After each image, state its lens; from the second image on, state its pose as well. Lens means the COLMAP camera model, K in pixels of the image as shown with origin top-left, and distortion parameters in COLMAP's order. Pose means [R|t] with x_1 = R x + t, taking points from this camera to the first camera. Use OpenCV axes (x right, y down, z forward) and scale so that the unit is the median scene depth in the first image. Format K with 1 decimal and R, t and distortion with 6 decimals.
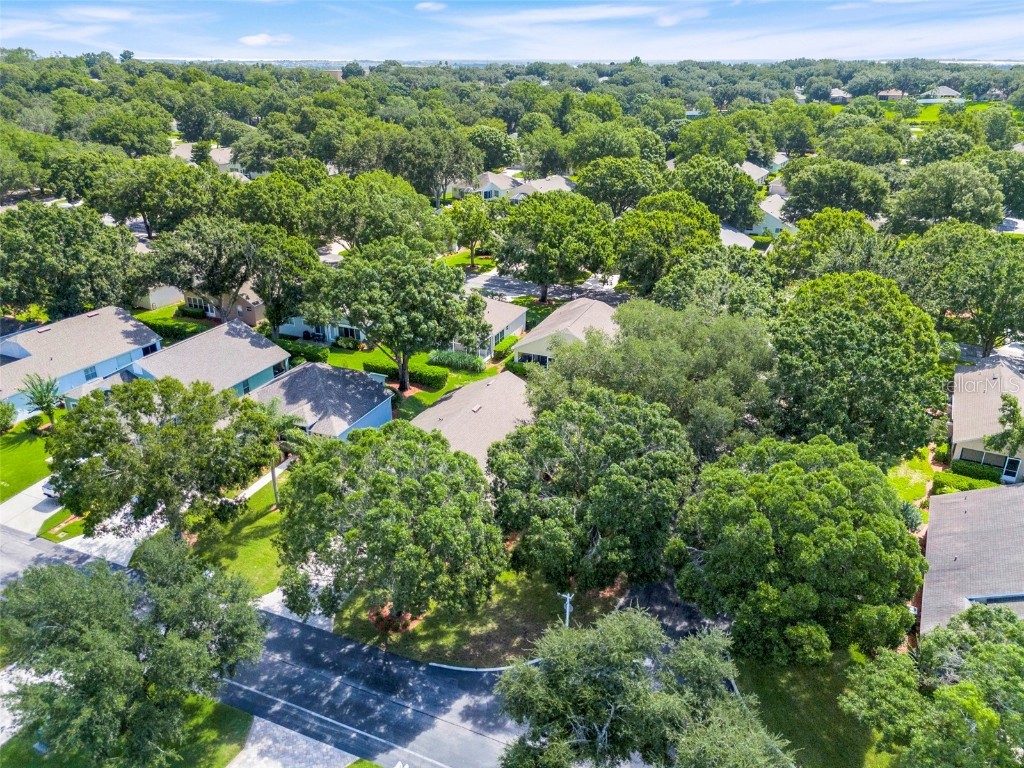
lens RADIAL K [[900.2, 0, 512.5], [0, 900.2, 381.9], [0, 0, 1]] dist [0.054505, -0.034569]
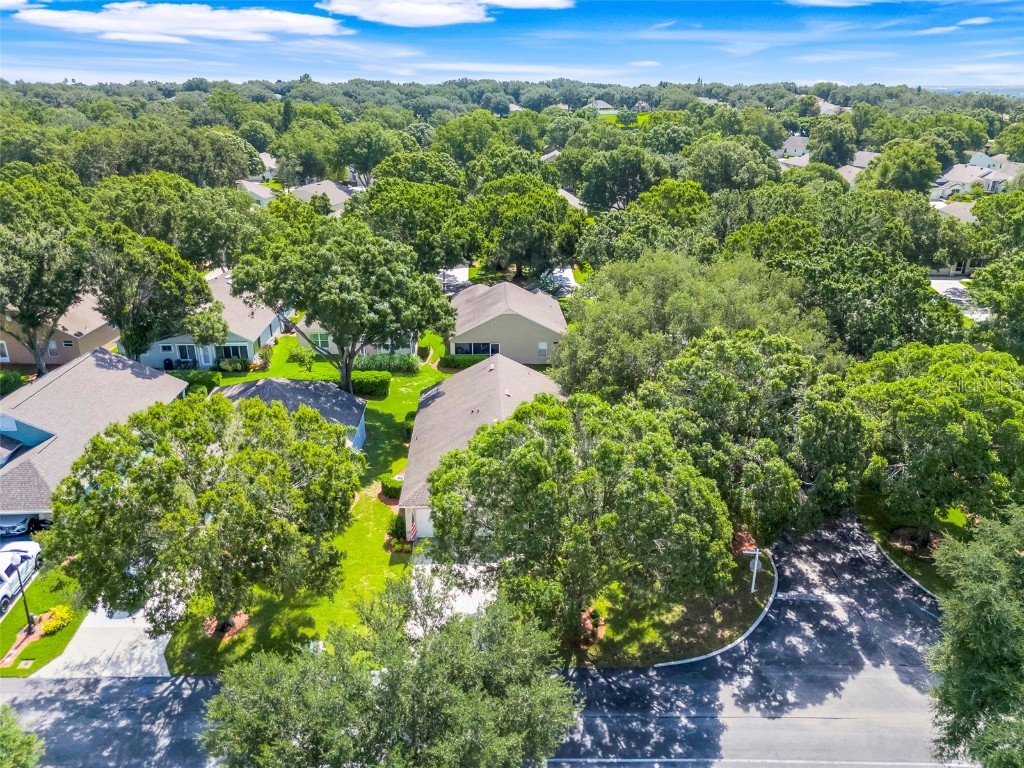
lens RADIAL K [[900.2, 0, 512.9], [0, 900.2, 386.4], [0, 0, 1]] dist [0.054505, -0.034569]
pose [[0.882138, -0.146382, 0.447666, -0.332181], [0.168445, 0.985664, -0.009624, 0.025870], [-0.439840, 0.083896, 0.894149, 0.175379]]
